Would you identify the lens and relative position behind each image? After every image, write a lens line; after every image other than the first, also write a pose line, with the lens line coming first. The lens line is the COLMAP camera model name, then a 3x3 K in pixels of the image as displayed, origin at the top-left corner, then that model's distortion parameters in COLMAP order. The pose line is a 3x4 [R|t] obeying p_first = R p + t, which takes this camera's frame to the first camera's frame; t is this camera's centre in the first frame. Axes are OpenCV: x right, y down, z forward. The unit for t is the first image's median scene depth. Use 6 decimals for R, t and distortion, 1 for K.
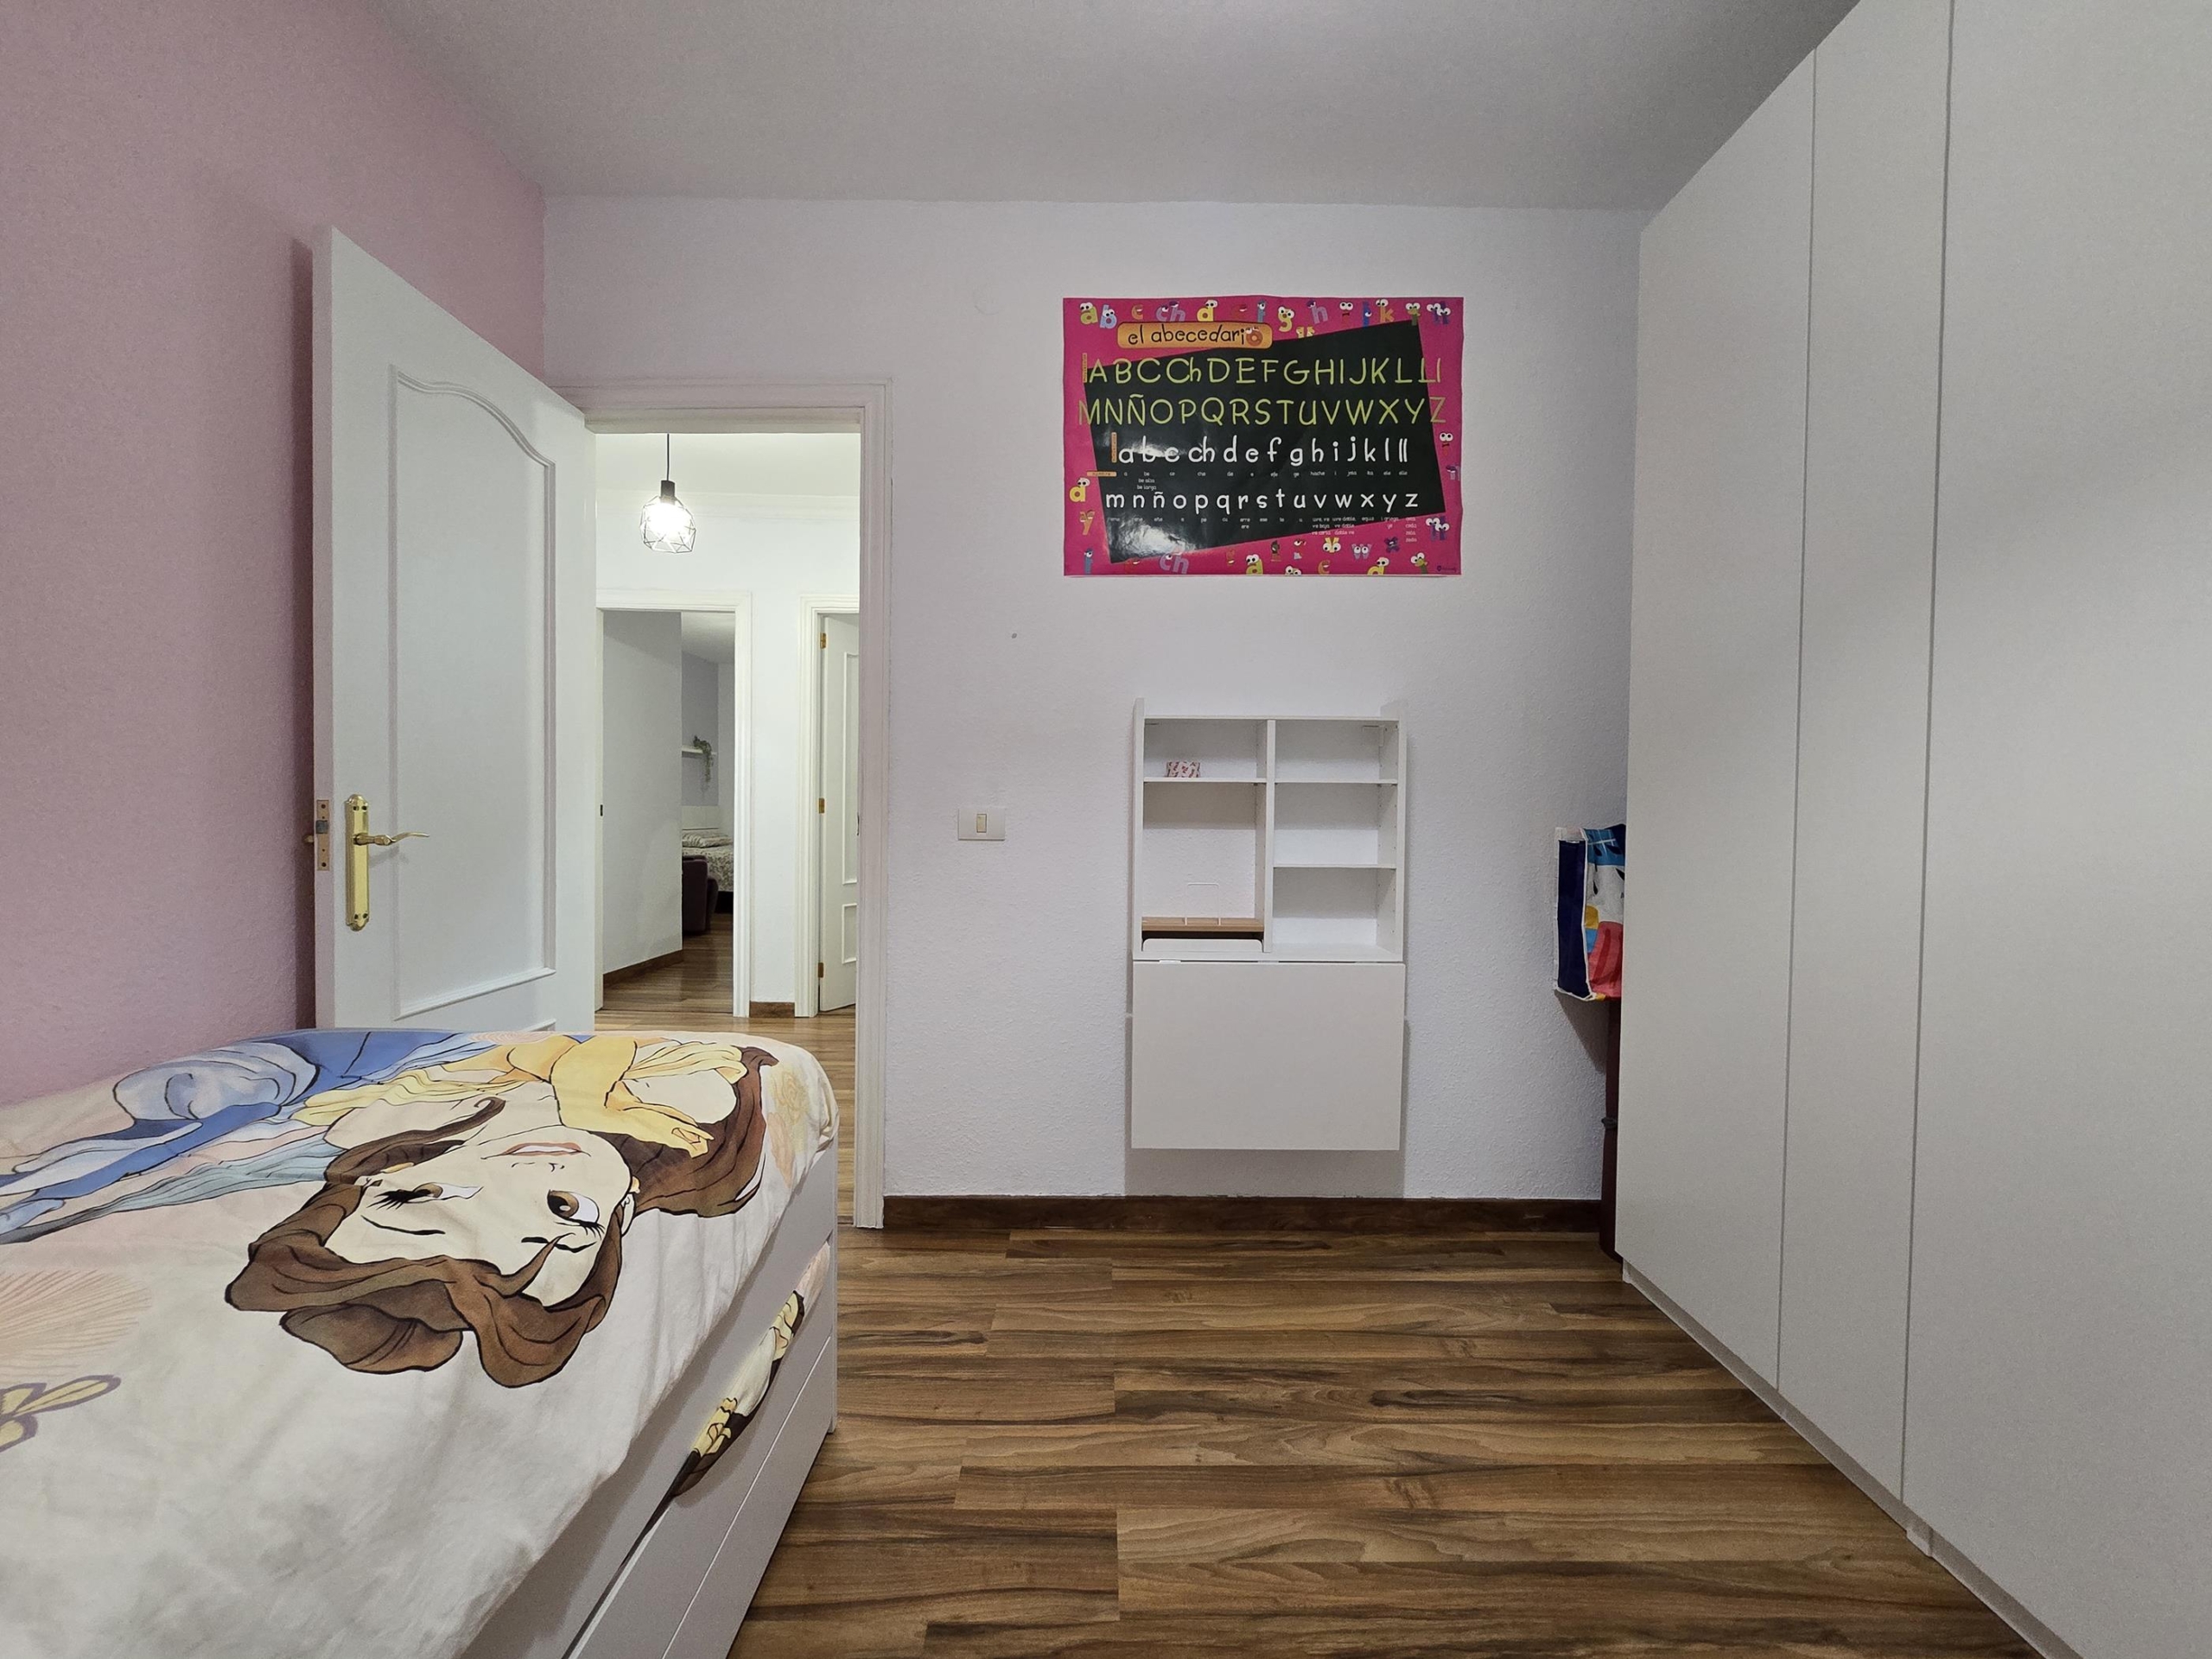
lens RADIAL K [[912.4, 0, 1098.5], [0, 912.4, 829.0], [0, 0, 1]] dist [-0.003498, 0.000625]
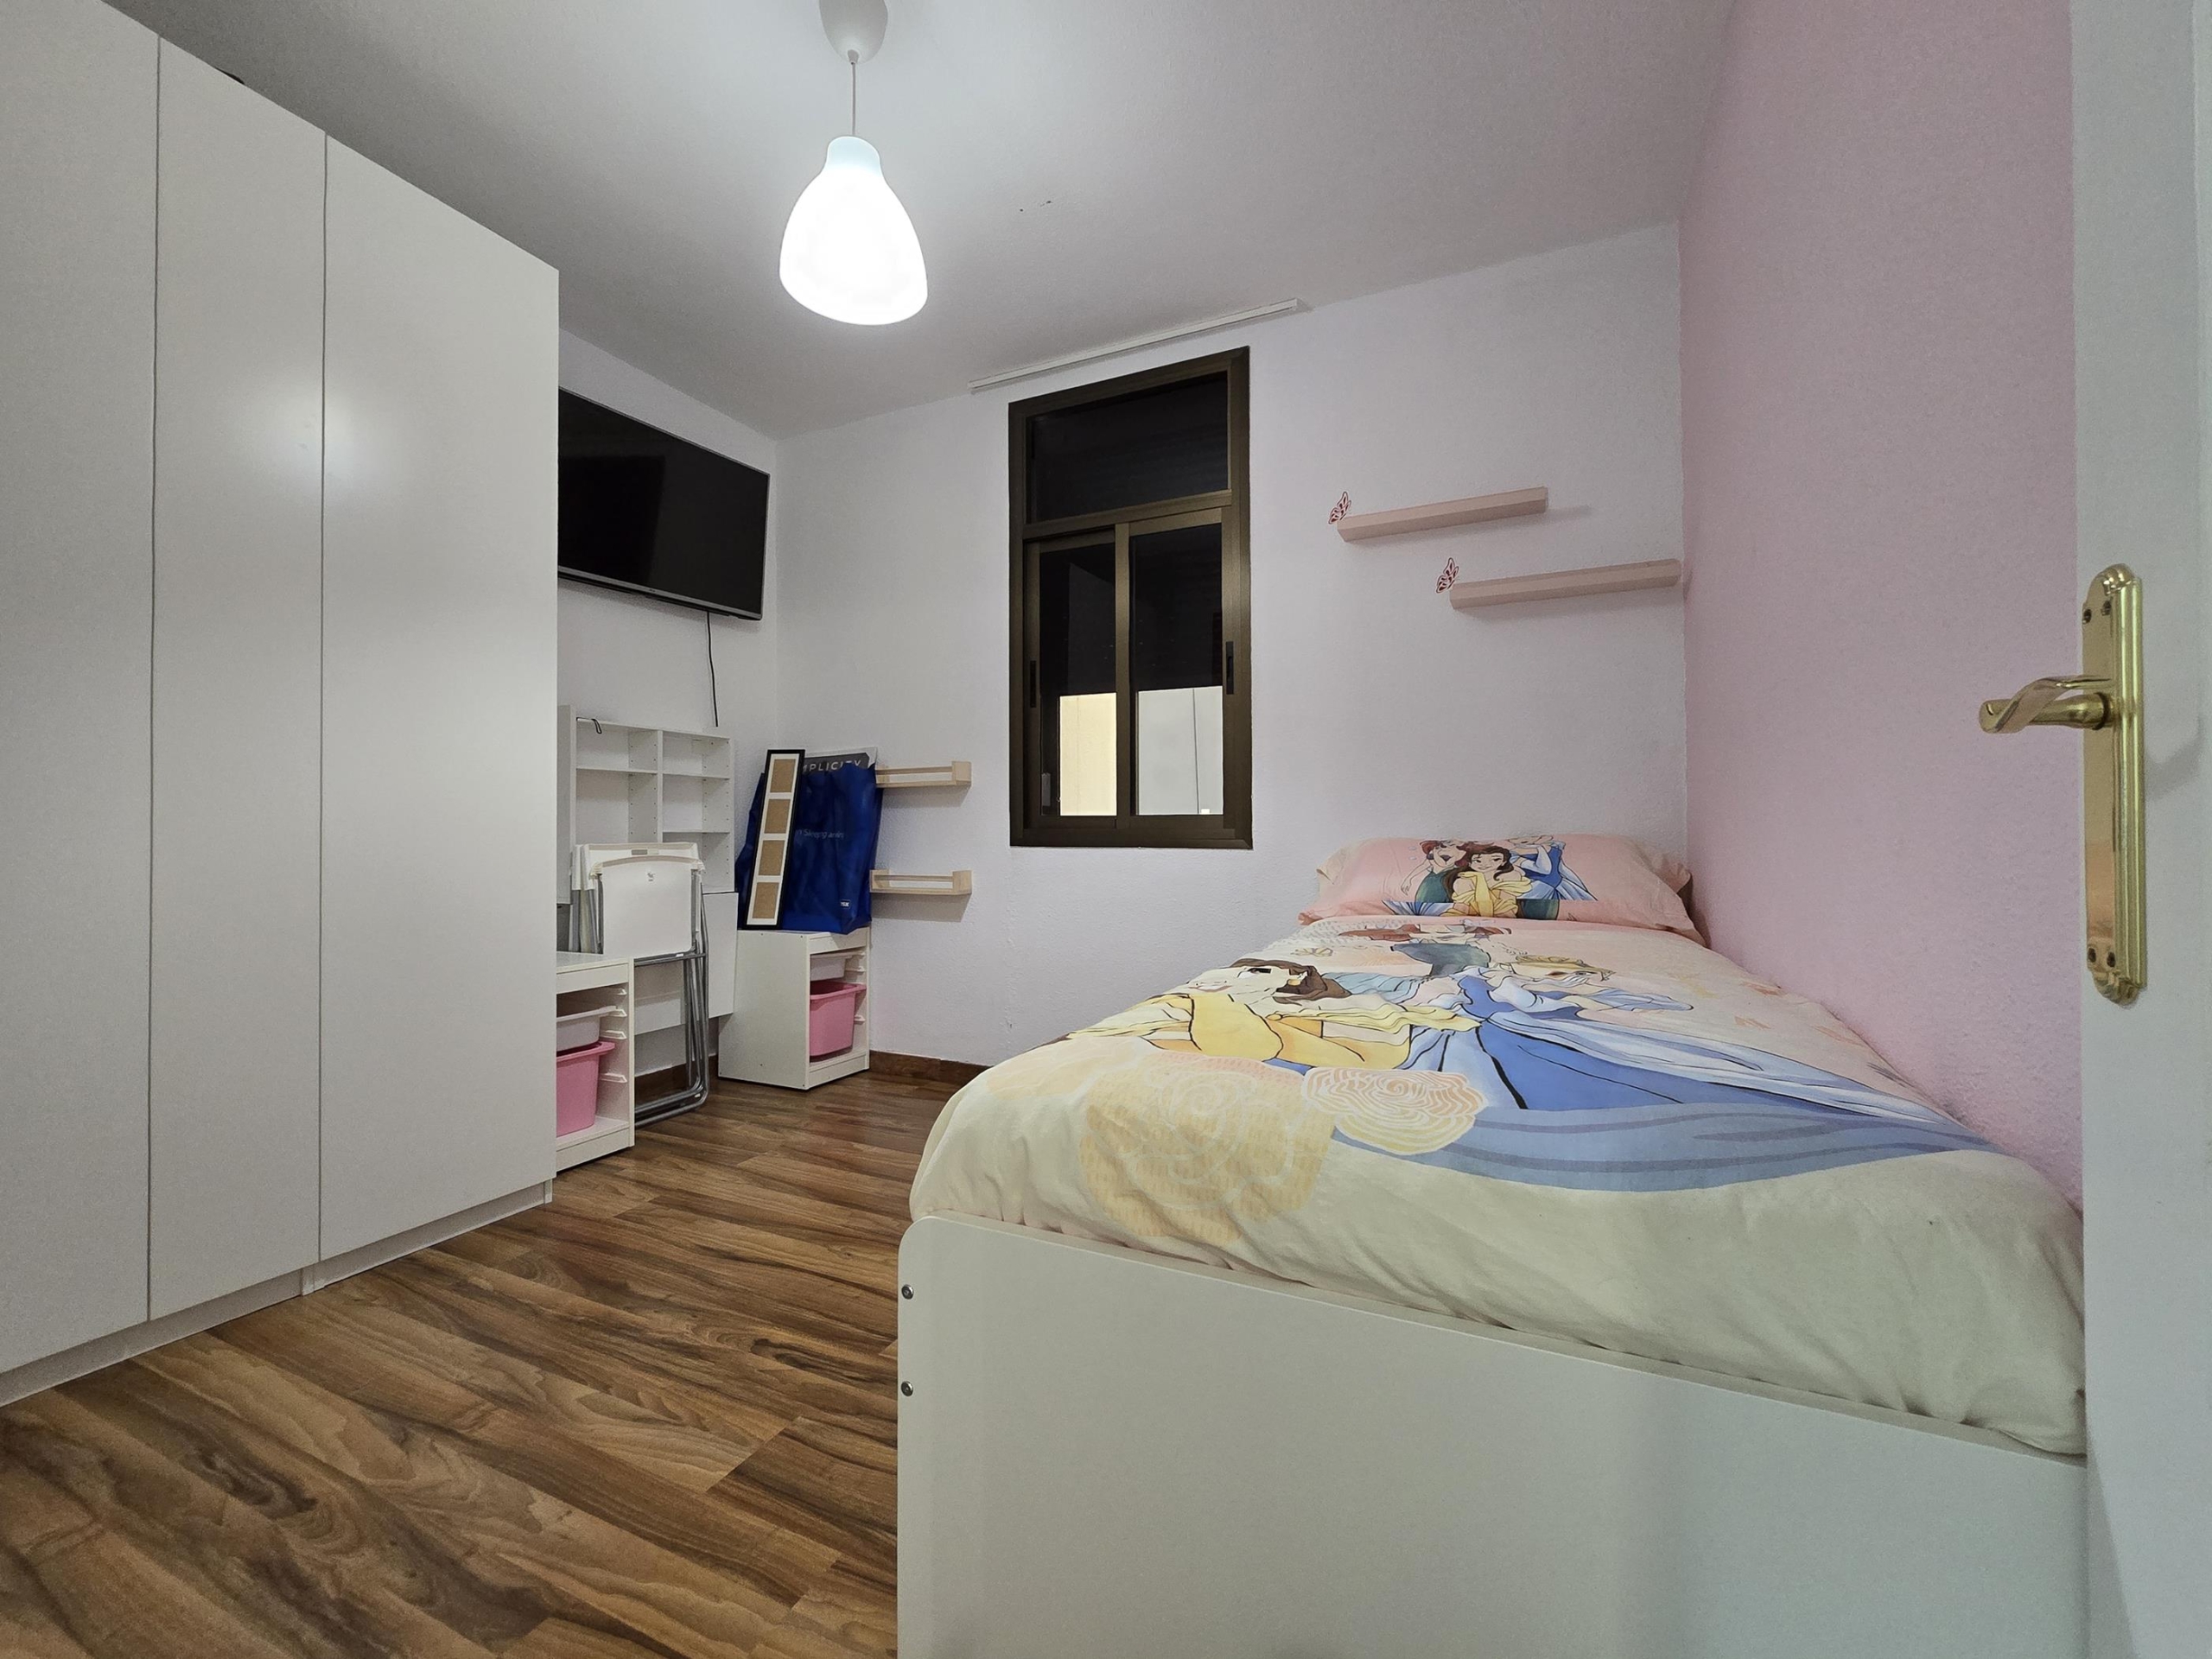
lens RADIAL K [[898.4, 0, 1105.3], [0, 898.4, 823.7], [0, 0, 1]] dist [0.015812, -0.000008]
pose [[-0.913385, 0.003189, 0.407085, -0.691032], [0.006682, 0.999952, 0.007159, 0.060536], [-0.407043, 0.009258, -0.913362, 1.579151]]
